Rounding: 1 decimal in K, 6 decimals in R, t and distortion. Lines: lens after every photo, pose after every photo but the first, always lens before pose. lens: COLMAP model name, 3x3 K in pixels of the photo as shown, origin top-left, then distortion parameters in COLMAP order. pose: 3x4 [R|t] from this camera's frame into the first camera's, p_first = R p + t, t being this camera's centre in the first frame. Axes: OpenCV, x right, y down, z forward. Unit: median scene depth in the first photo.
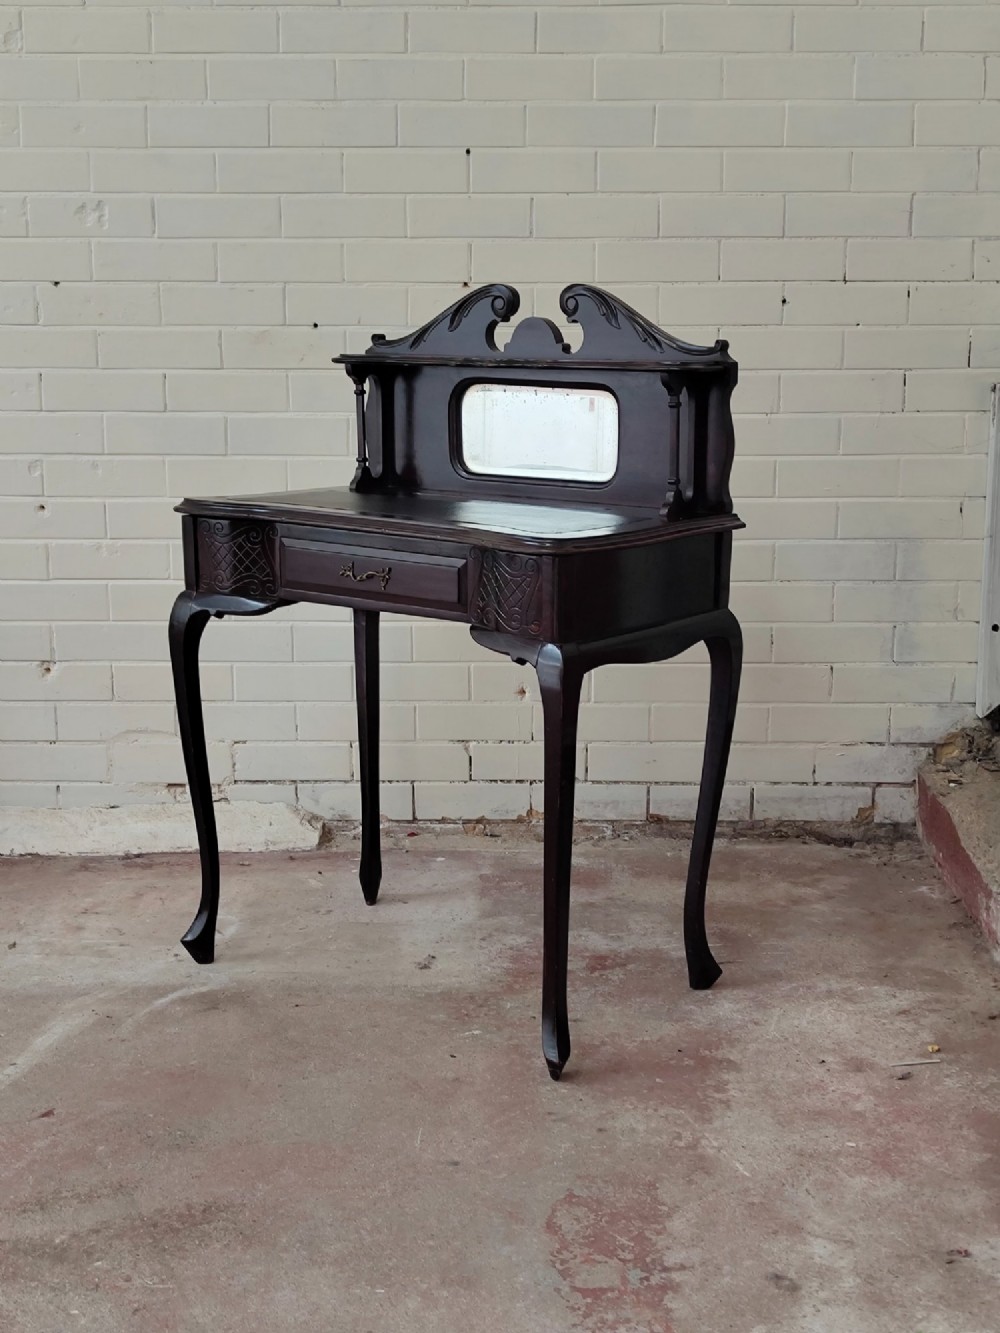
lens RADIAL K [[1860.7, 0, 507.2], [0, 1860.7, 621.4], [0, 0, 1]] dist [0.025068, 0.000000]
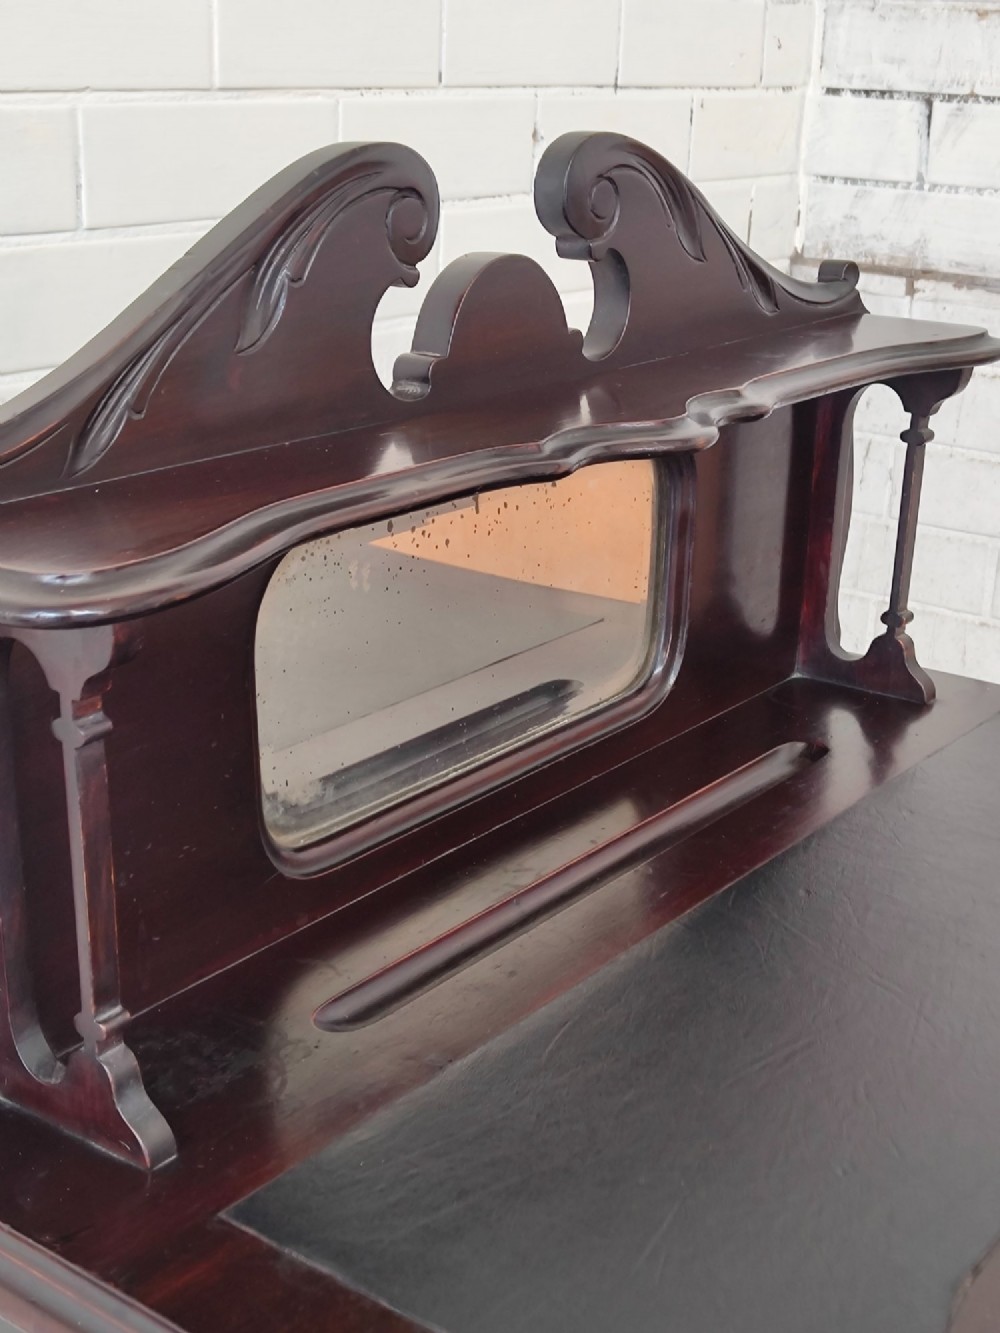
lens RADIAL K [[1860.7, 0, 497.5], [0, 1860.7, 659.9], [0, 0, 1]] dist [0.025068, 0.000000]
pose [[0.594229, -0.242452, 0.766882, -0.211521], [0.101685, 0.968479, 0.227395, -0.156494], [-0.797842, -0.057144, 0.600152, 0.757556]]
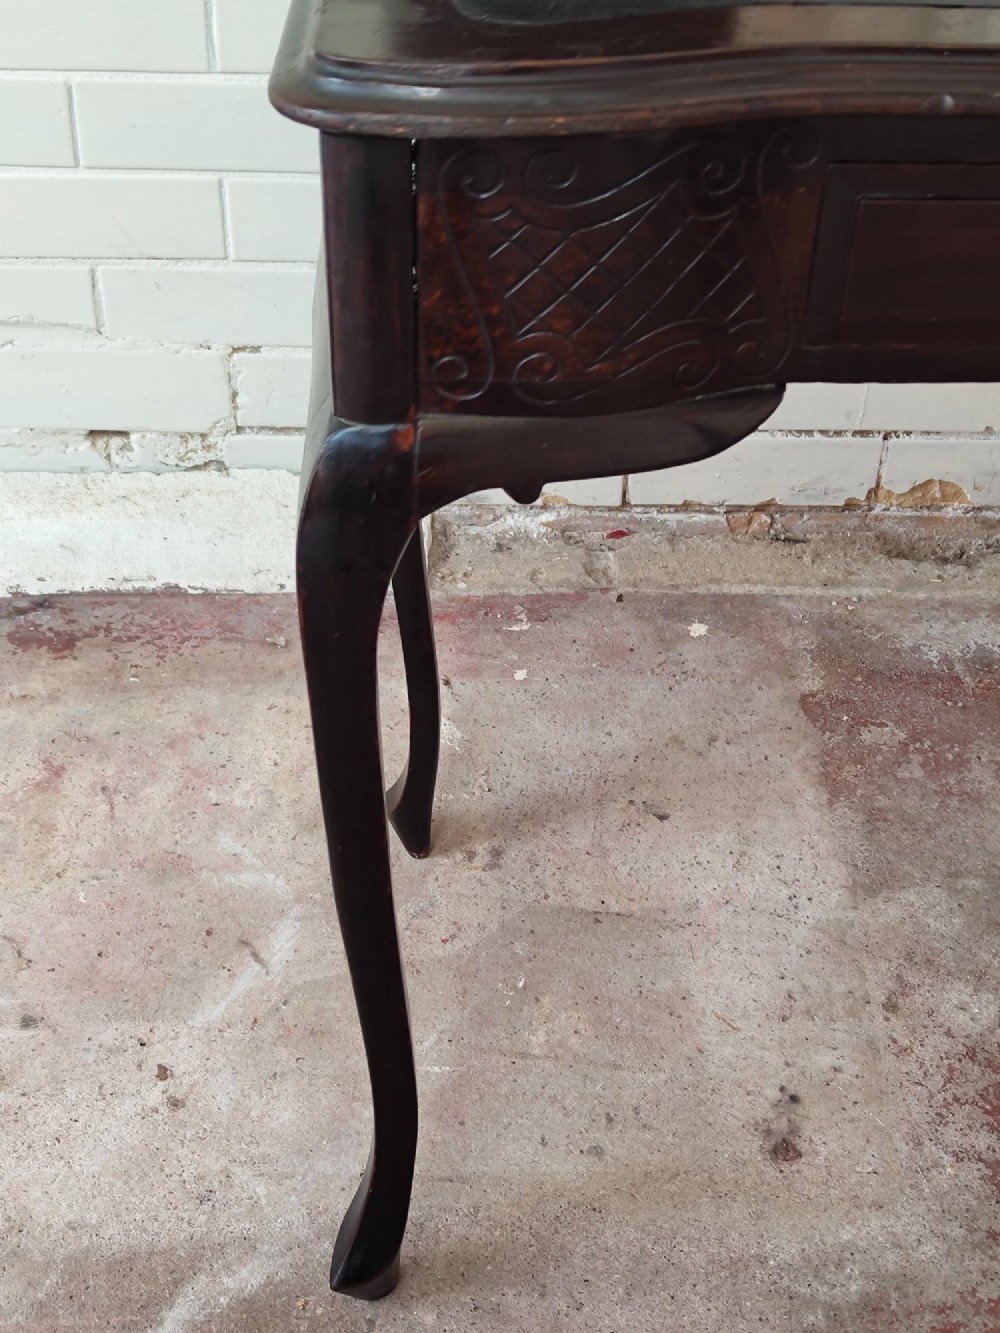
lens RADIAL K [[1860.7, 0, 466.6], [0, 1860.7, 692.3], [0, 0, 1]] dist [0.025068, 0.000000]
pose [[0.999678, 0.002557, 0.025230, -0.107644], [-0.014565, 0.872312, 0.488733, -0.085684], [-0.020758, -0.488943, 0.872069, 0.604466]]
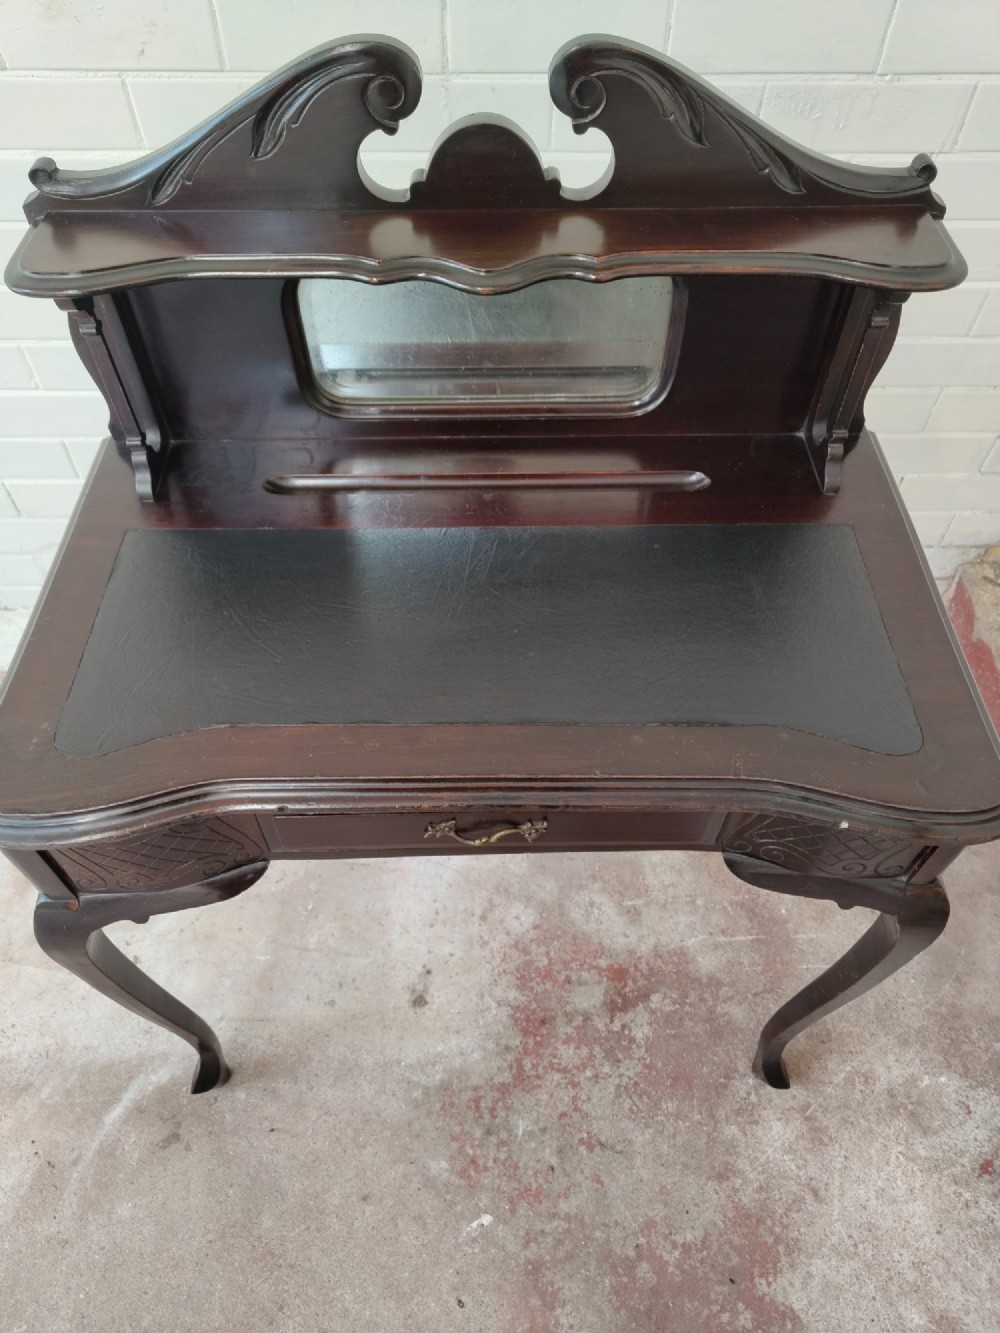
lens RADIAL K [[938.4, 0, 494.5], [0, 938.4, 665.3], [0, 0, 1]] dist [-0.013702, 0.004192]
pose [[0.999587, -0.016527, 0.023520, -0.014615], [-0.003609, 0.739566, 0.673075, -0.196606], [-0.028518, -0.672882, 0.739200, 0.677666]]
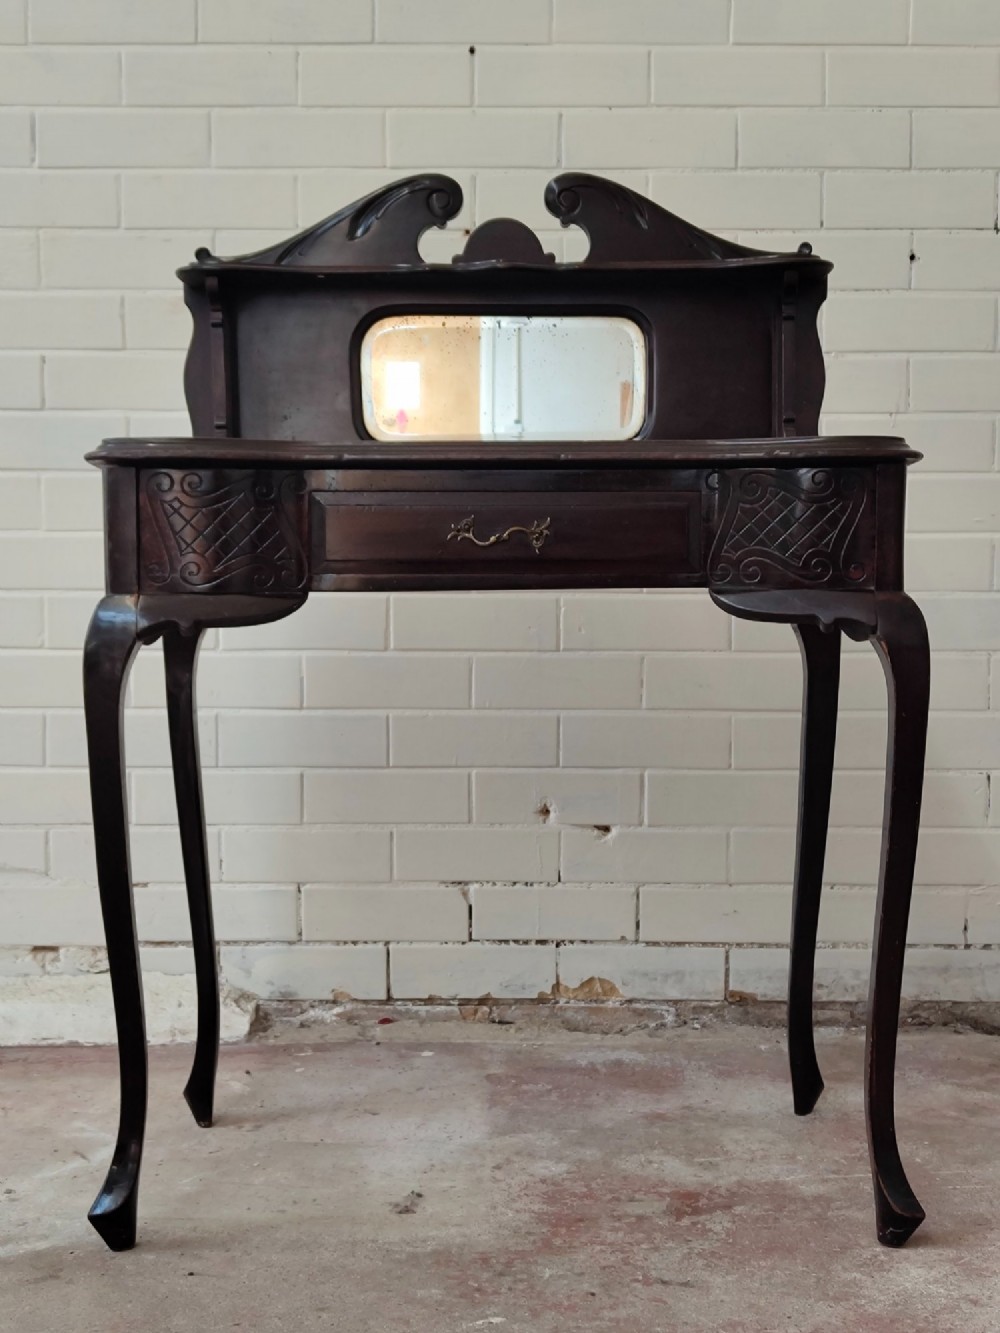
lens RADIAL K [[1860.7, 0, 494.6], [0, 1860.7, 639.4], [0, 0, 1]] dist [0.025068, 0.000000]
pose [[0.999969, 0.002044, 0.007628, -0.017242], [-0.001030, 0.991428, -0.130653, 0.068322], [-0.007830, 0.130641, 0.991399, 0.314149]]
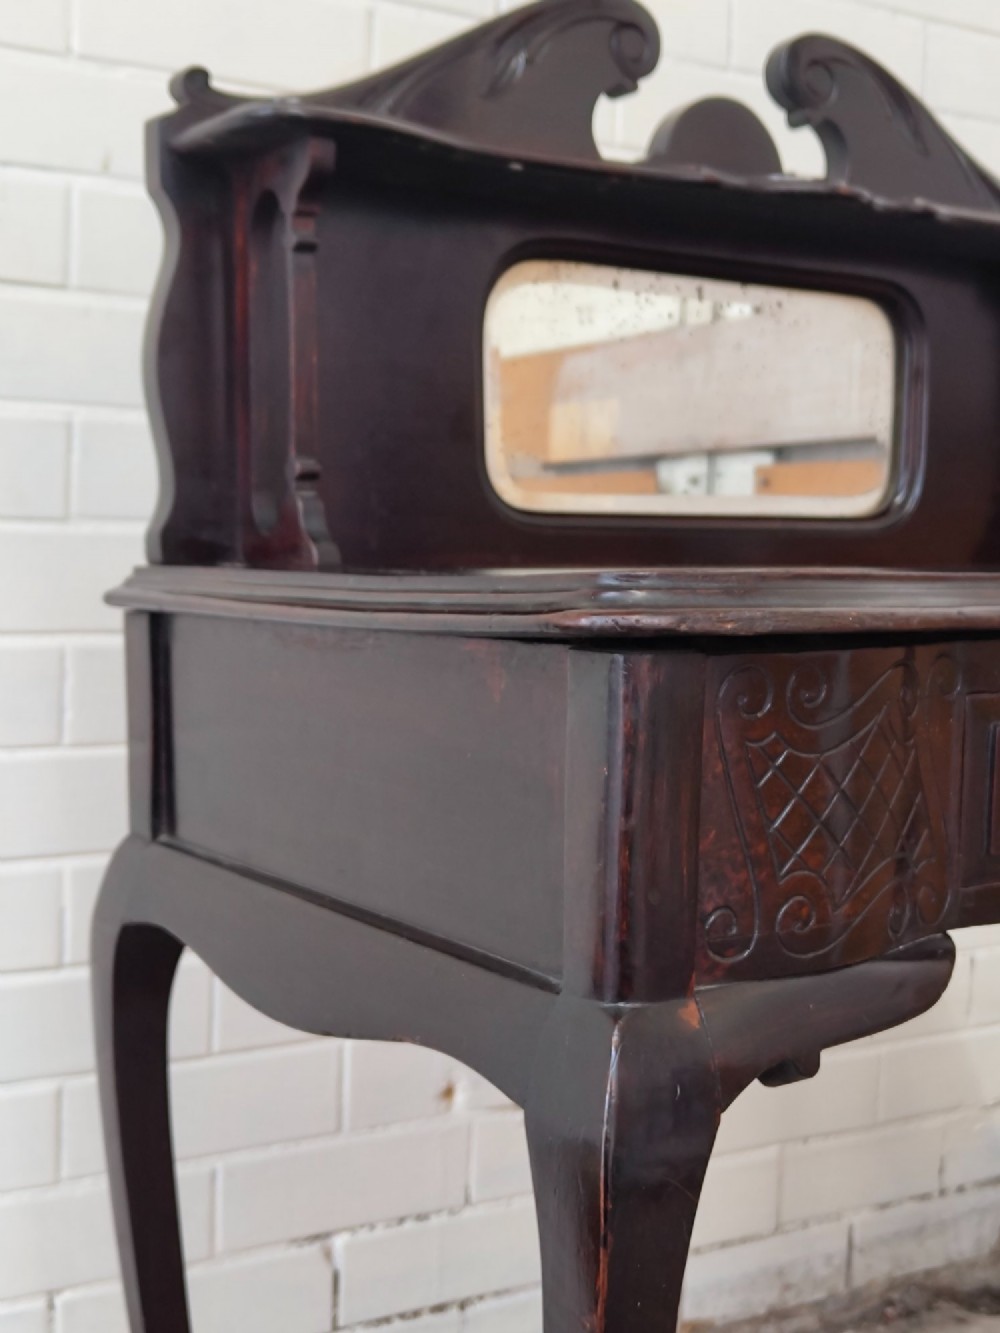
lens RADIAL K [[1860.7, 0, 490.6], [0, 1860.7, 641.5], [0, 0, 1]] dist [0.025068, 0.000000]
pose [[0.840696, -0.012111, 0.541371, -0.222323], [0.068779, 0.994041, -0.084569, -0.028909], [-0.537121, 0.108332, 0.836520, 0.660995]]
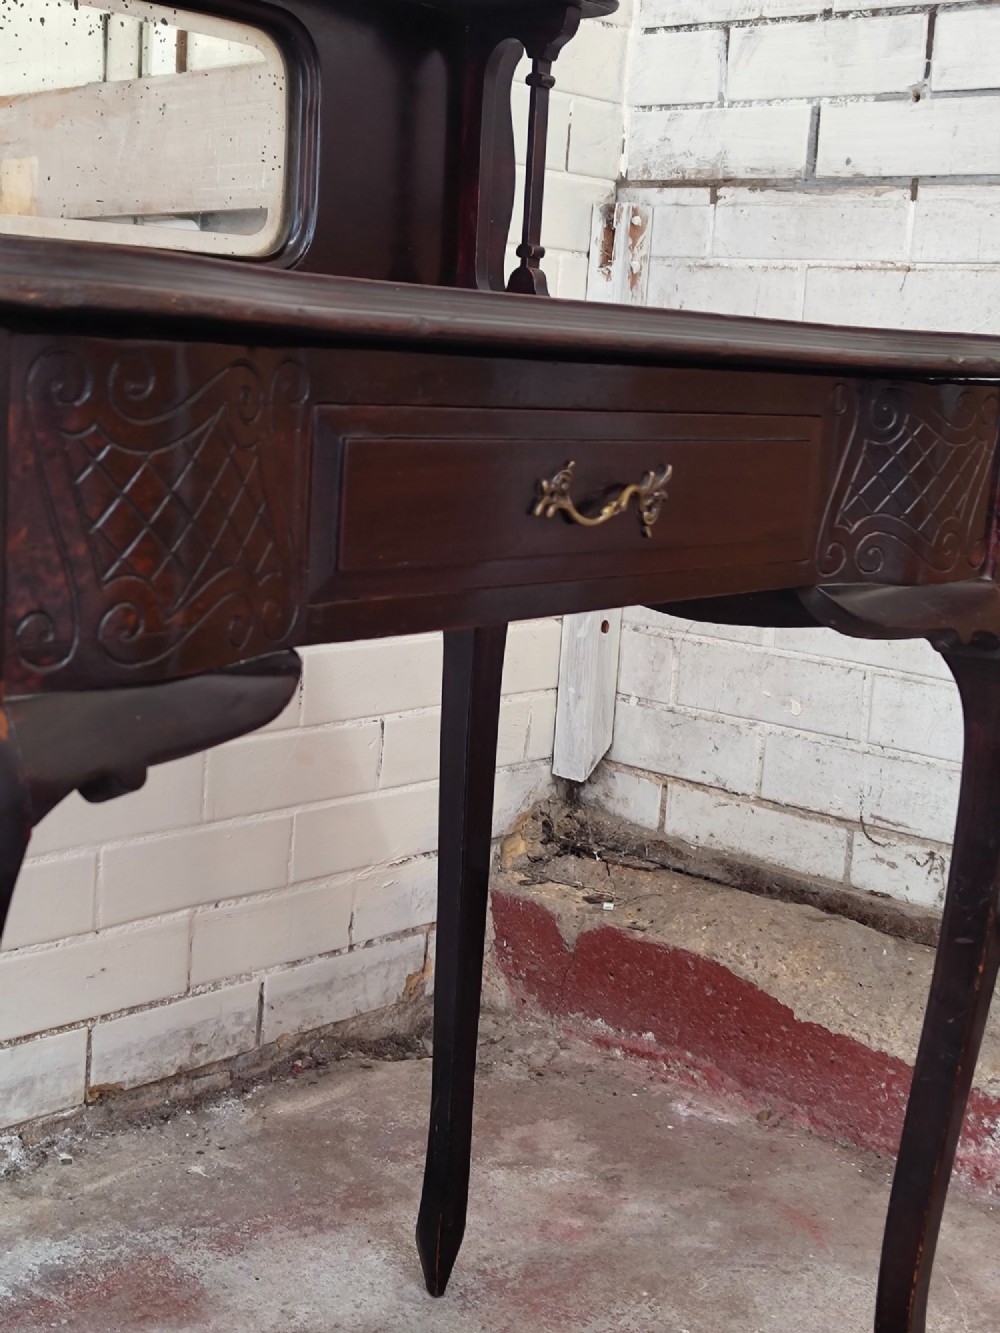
lens RADIAL K [[1860.7, 0, 503.7], [0, 1860.7, 653.3], [0, 0, 1]] dist [0.025068, 0.000000]
pose [[0.648947, -0.080900, 0.756521, -0.205665], [0.068018, 0.996518, 0.048218, -0.018382], [-0.757788, 0.020166, 0.652190, 0.661567]]
